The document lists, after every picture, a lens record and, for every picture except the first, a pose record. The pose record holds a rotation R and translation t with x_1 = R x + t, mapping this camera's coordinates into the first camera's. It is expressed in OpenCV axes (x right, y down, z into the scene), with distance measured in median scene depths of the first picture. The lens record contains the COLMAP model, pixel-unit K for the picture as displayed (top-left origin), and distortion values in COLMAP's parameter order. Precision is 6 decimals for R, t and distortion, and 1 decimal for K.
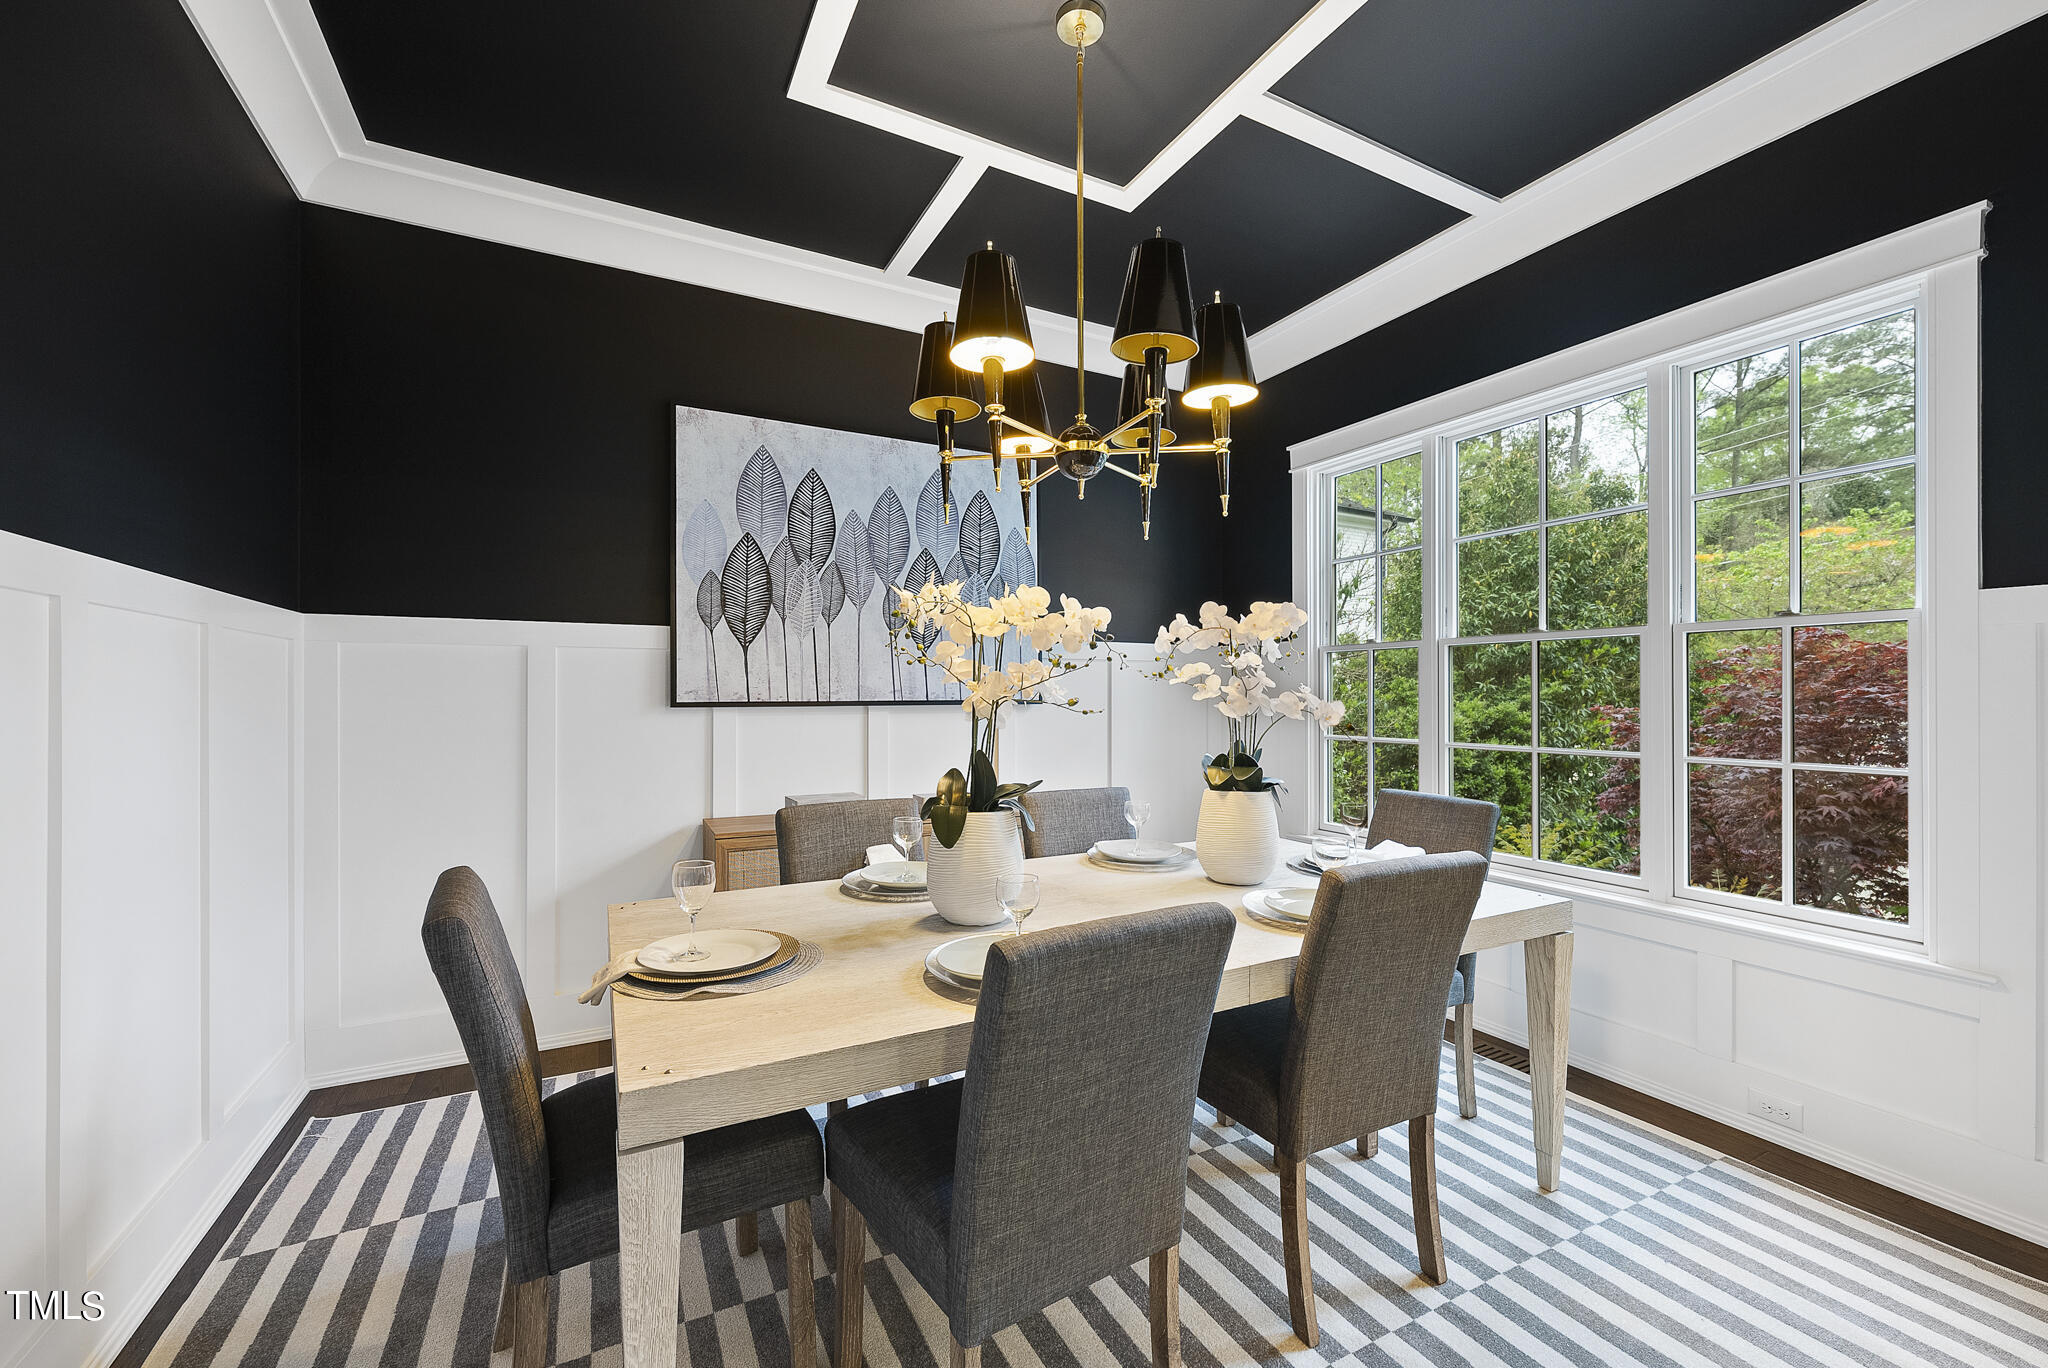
lens RADIAL K [[811.7, 0, 1022.8], [0, 811.7, 688.2], [0, 0, 1]] dist [-0.001154, 0.001343]
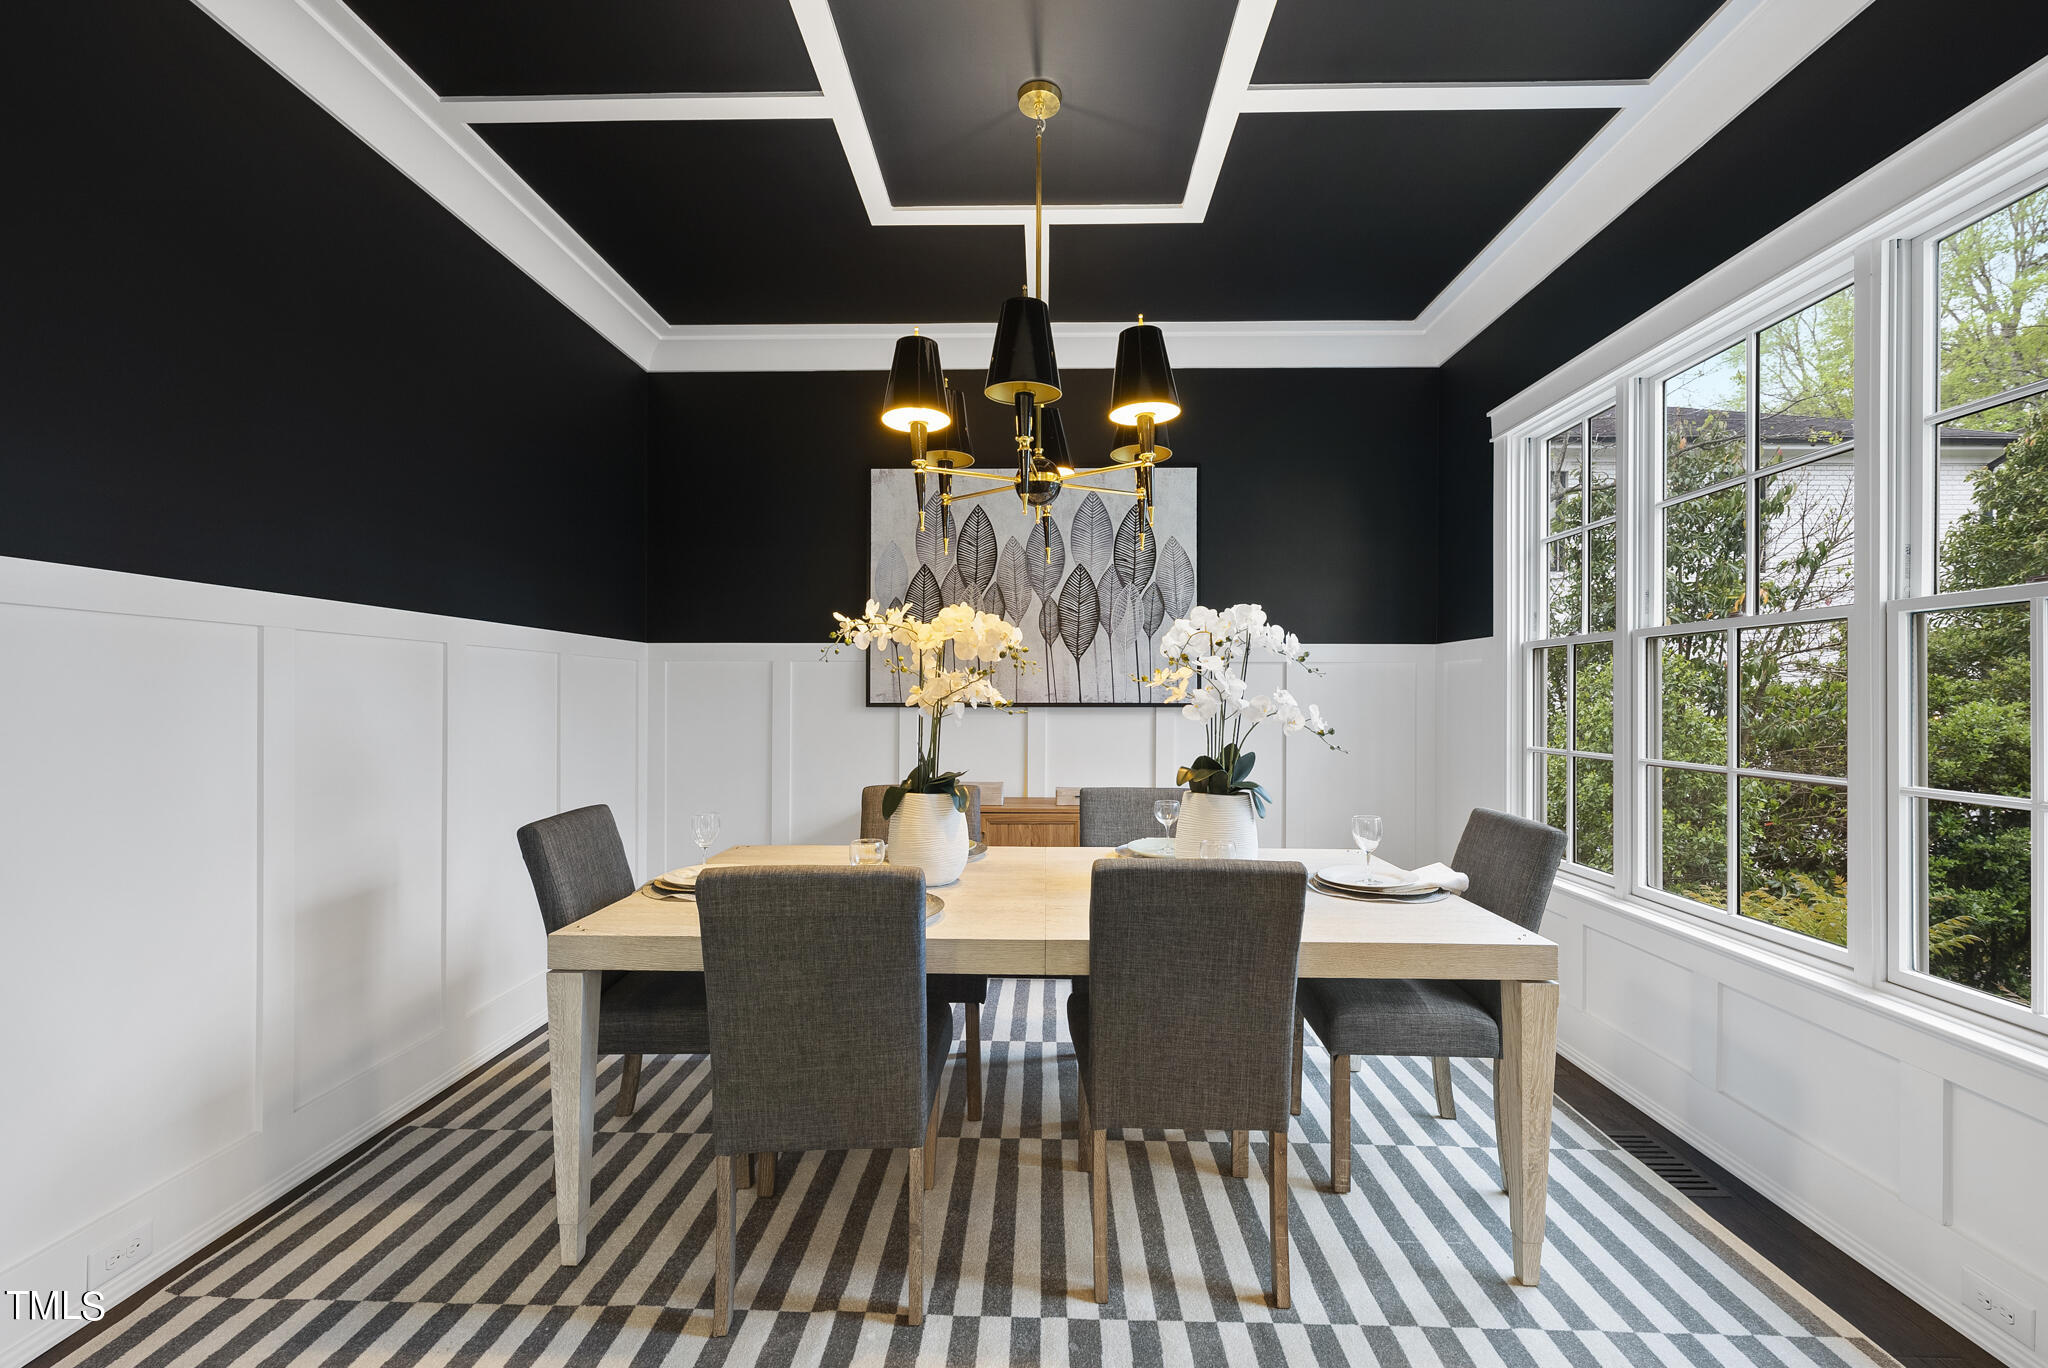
lens RADIAL K [[811.7, 0, 1026.7], [0, 811.7, 691.7], [0, 0, 1]] dist [-0.001154, 0.001343]
pose [[0.875858, -0.000303, -0.482569, 0.445935], [0.000477, 1.000000, 0.000237, -0.000203], [0.482568, -0.000438, 0.875858, 0.005278]]
